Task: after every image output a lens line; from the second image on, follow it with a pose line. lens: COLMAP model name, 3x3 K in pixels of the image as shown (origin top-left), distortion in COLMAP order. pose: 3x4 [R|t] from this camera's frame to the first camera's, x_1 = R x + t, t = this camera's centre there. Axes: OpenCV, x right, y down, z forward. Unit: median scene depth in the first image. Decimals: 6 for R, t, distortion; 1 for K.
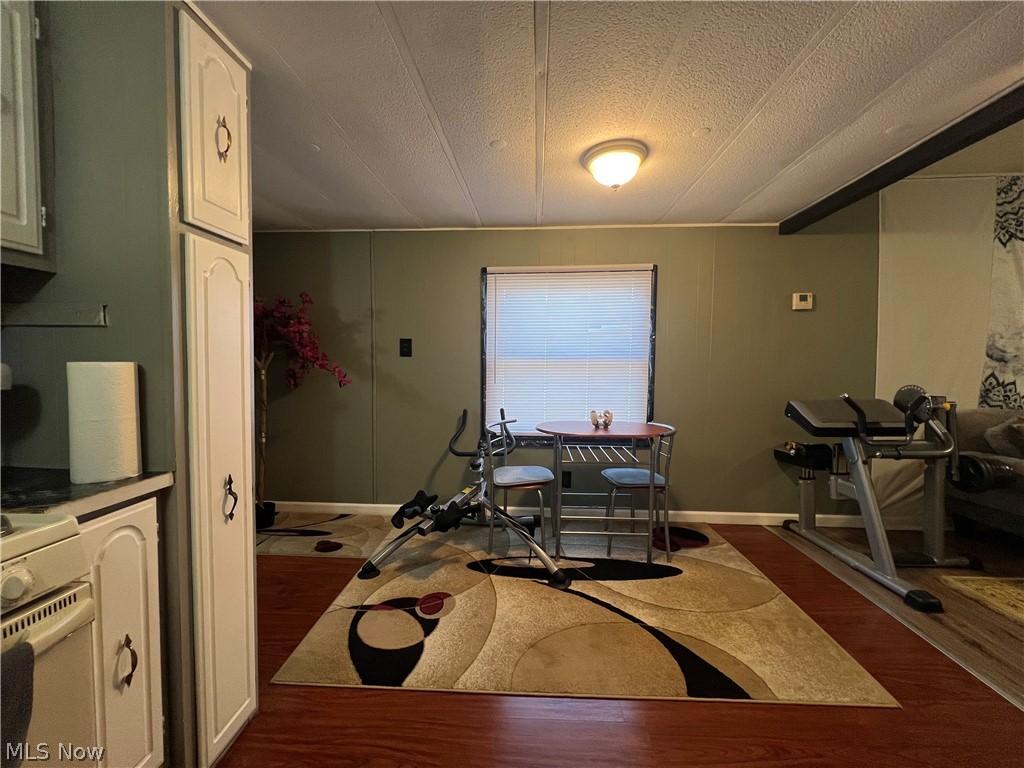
lens RADIAL K [[409.6, 0, 512.4], [0, 409.6, 382.1], [0, 0, 1]] dist [-0.003585, 0.000618]
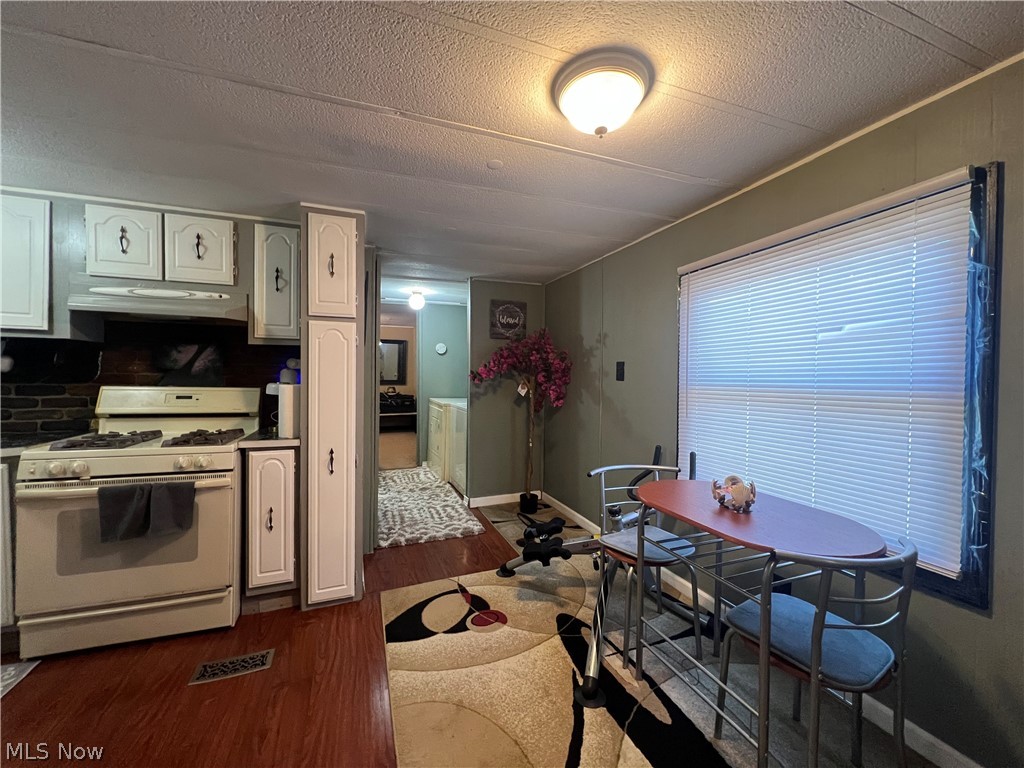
lens RADIAL K [[408.6, 0, 512.3], [0, 408.6, 381.6], [0, 0, 1]] dist [-0.001274, -0.000640]
pose [[0.408399, 0.011007, -0.912737, 0.637104], [-0.055154, 0.998398, -0.012638, -0.043363], [0.911136, 0.055503, 0.408352, 0.491644]]
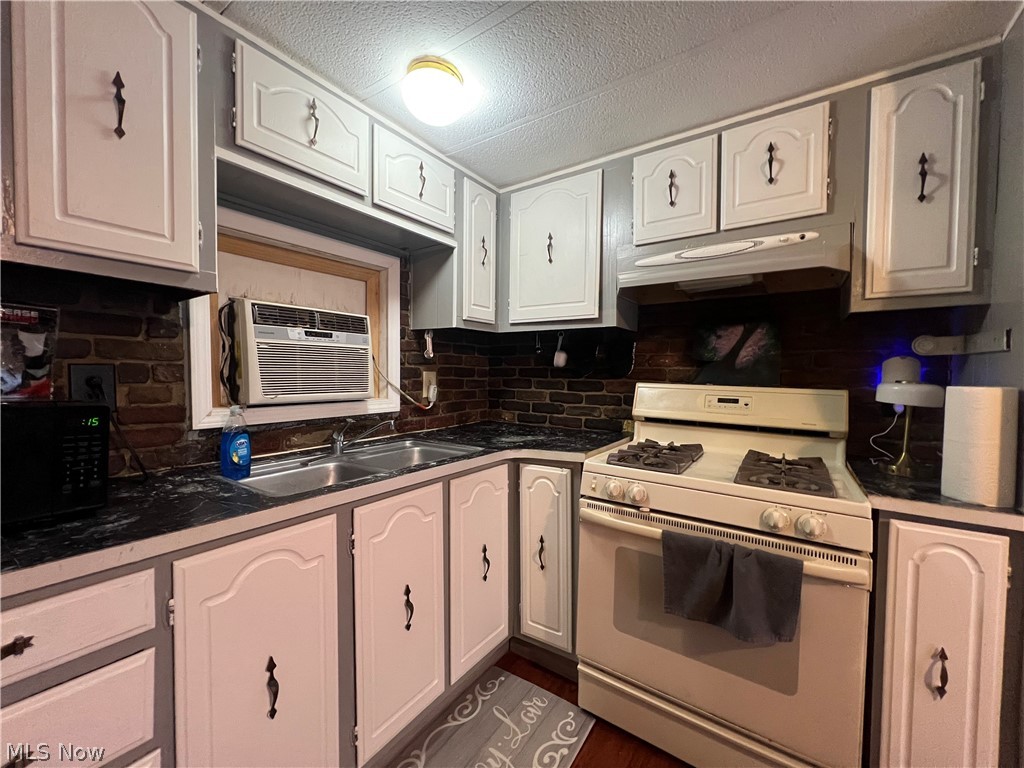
lens RADIAL K [[409.6, 0, 514.5], [0, 409.6, 383.0], [0, 0, 1]] dist [-0.003585, 0.000618]
pose [[-0.508661, 0.014695, -0.860841, 0.196021], [-0.055719, 0.997196, 0.049946, -0.018494], [0.859162, 0.073371, -0.506417, 0.211422]]
